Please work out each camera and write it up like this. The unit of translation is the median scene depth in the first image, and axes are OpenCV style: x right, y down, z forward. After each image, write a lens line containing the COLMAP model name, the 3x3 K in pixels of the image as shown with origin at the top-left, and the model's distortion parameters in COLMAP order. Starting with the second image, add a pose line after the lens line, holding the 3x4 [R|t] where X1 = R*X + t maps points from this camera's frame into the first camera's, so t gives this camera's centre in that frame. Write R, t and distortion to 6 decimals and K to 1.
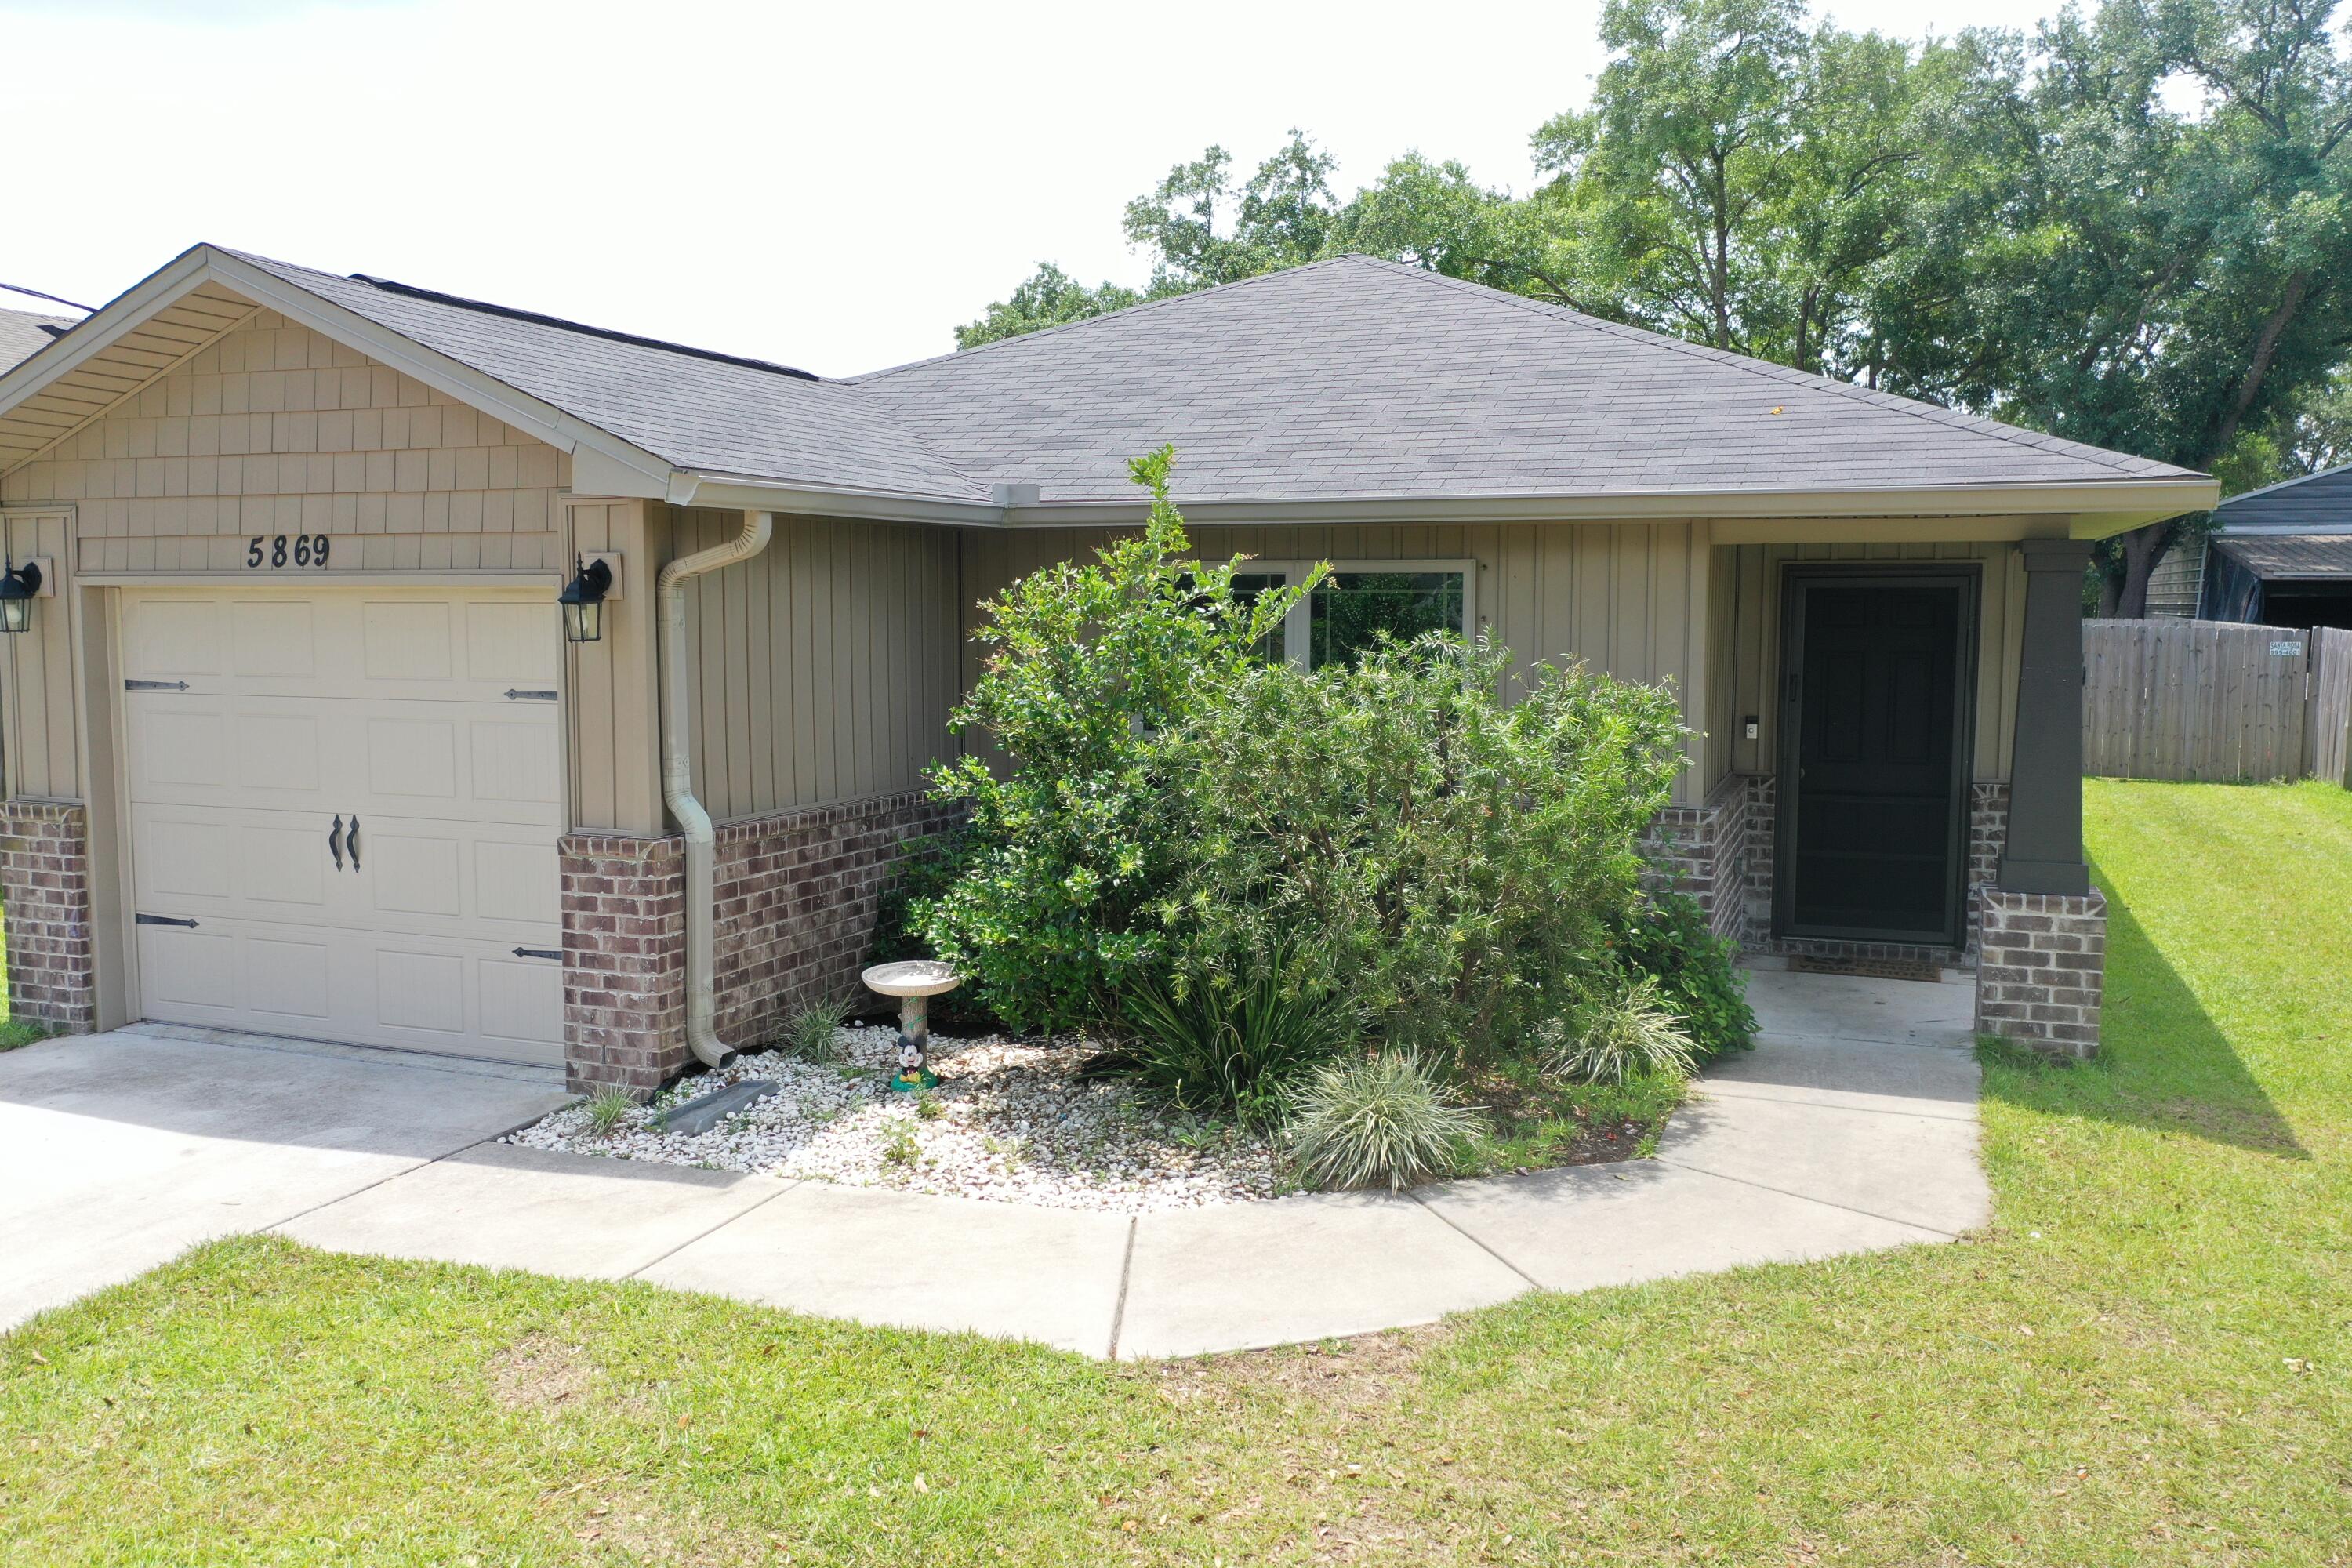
lens RADIAL K [[1878.3, 0, 1174.9], [0, 1878.3, 778.3], [0, 0, 1]] dist [0.005838, -0.010553]
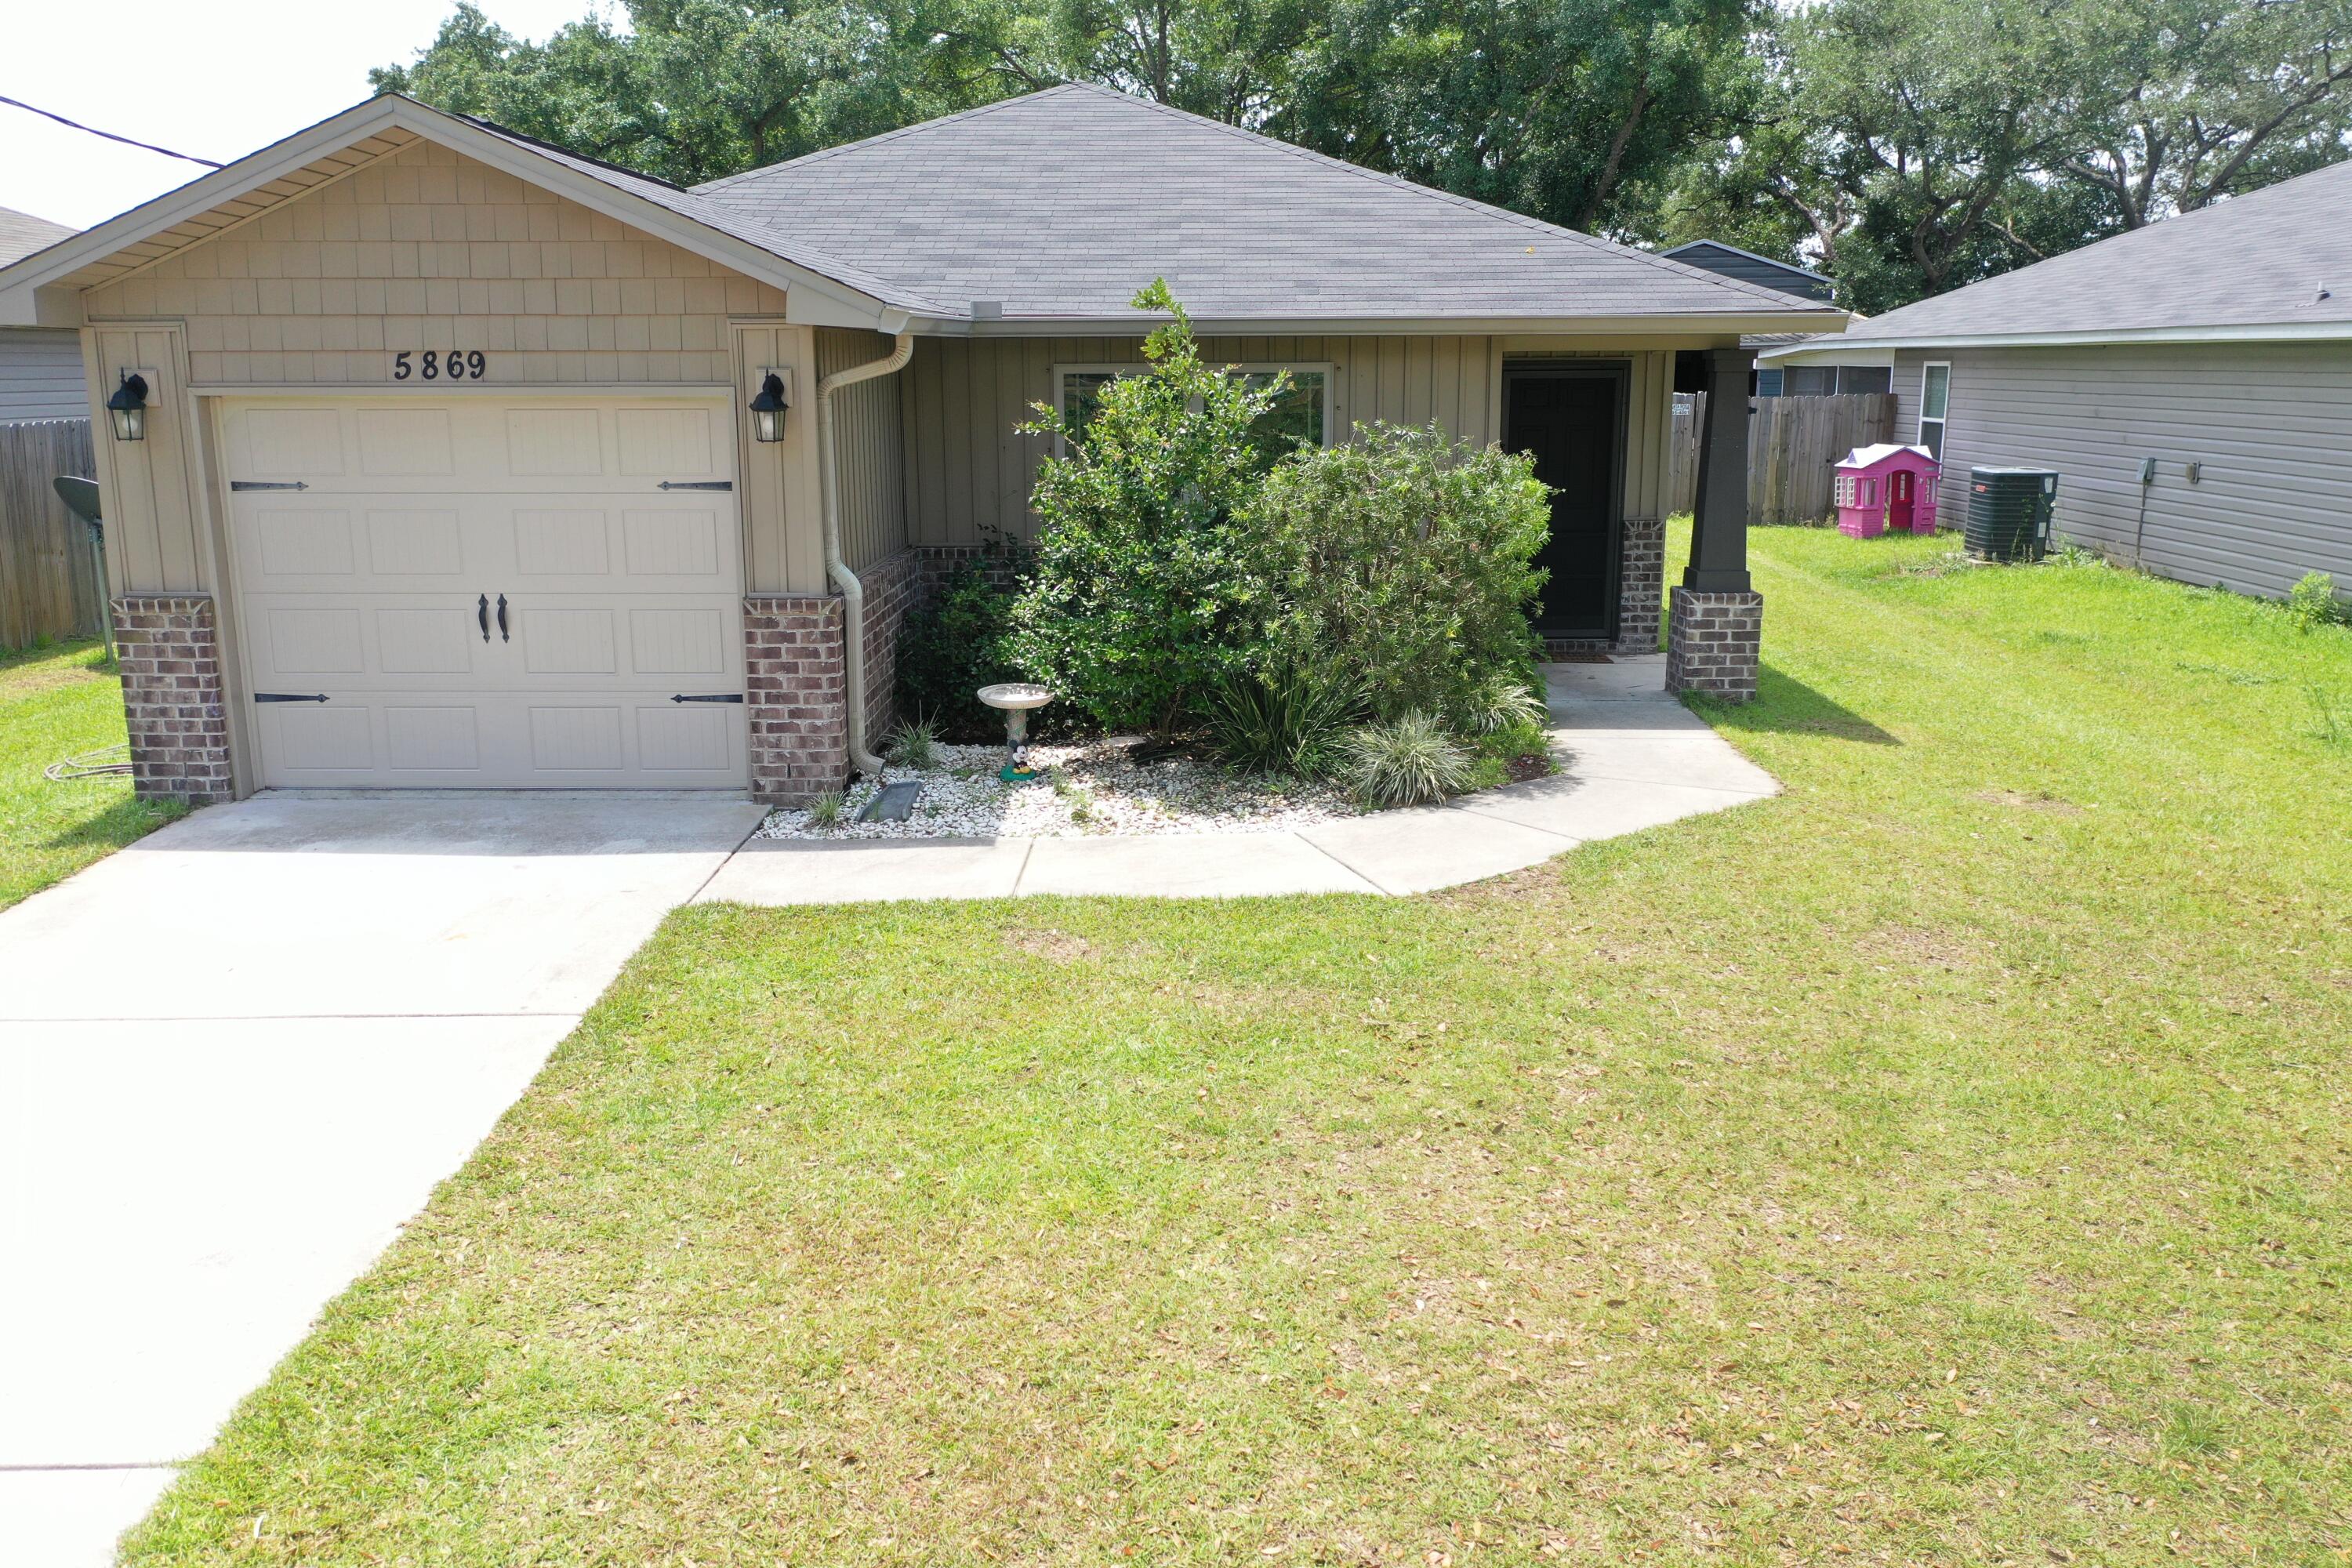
lens RADIAL K [[1888.2, 0, 1175.9], [0, 1888.2, 785.9], [0, 0, 1]] dist [0.005411, -0.002020]
pose [[0.937669, -0.081568, 0.337821, -0.463879], [0.037390, 0.990101, 0.135282, -0.005586], [-0.345512, -0.114219, 0.931437, -0.264504]]
